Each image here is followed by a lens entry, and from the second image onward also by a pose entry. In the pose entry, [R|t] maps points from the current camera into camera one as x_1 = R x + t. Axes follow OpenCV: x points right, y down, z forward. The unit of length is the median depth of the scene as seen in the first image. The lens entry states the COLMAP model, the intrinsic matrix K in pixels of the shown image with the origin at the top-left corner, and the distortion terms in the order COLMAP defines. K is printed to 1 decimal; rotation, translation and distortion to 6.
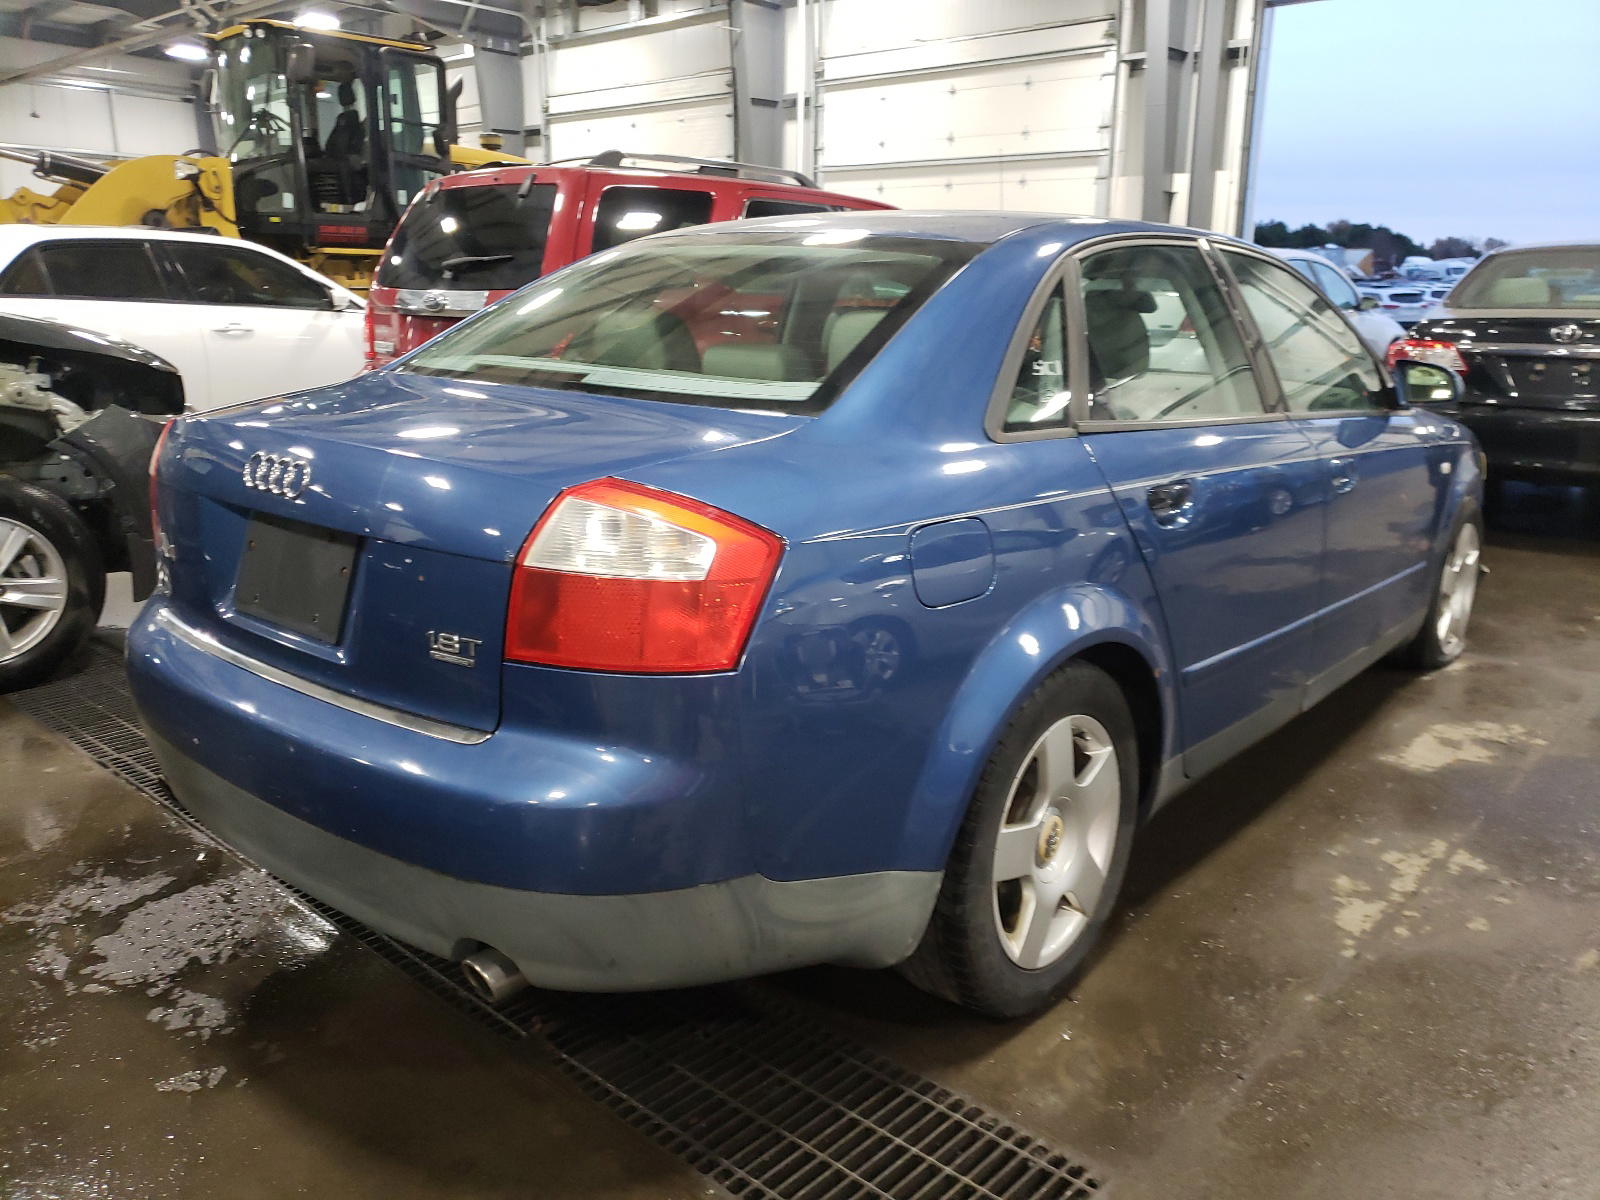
lens RADIAL K [[1223.6, 0, 811.6], [0, 1223.6, 599.9], [0, 0, 1]] dist [0.001205, 0.012044]
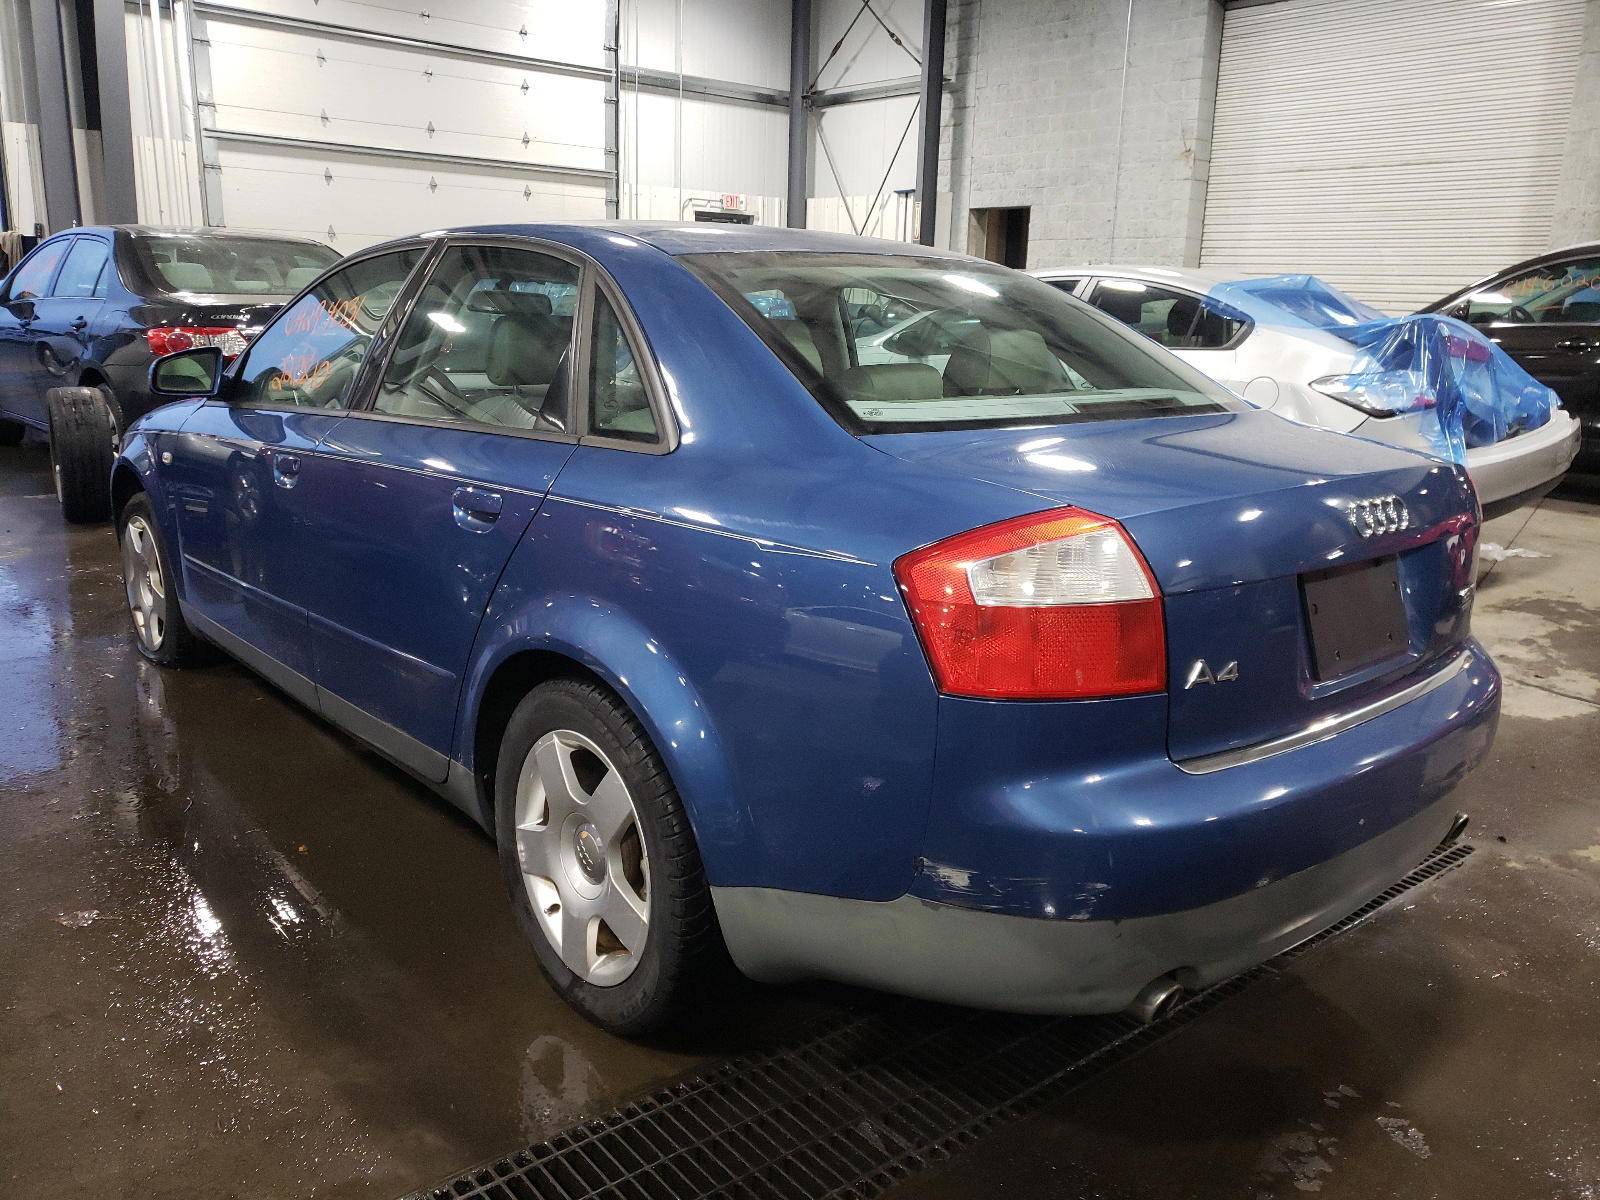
lens RADIAL K [[1223.6, 0, 811.6], [0, 1223.6, 599.9], [0, 0, 1]] dist [0.001205, 0.012044]
pose [[0.147690, -0.237887, 0.959999, -1.330574], [0.216050, 0.954961, 0.203401, -0.309324], [-0.965148, 0.177368, 0.192434, 1.110356]]
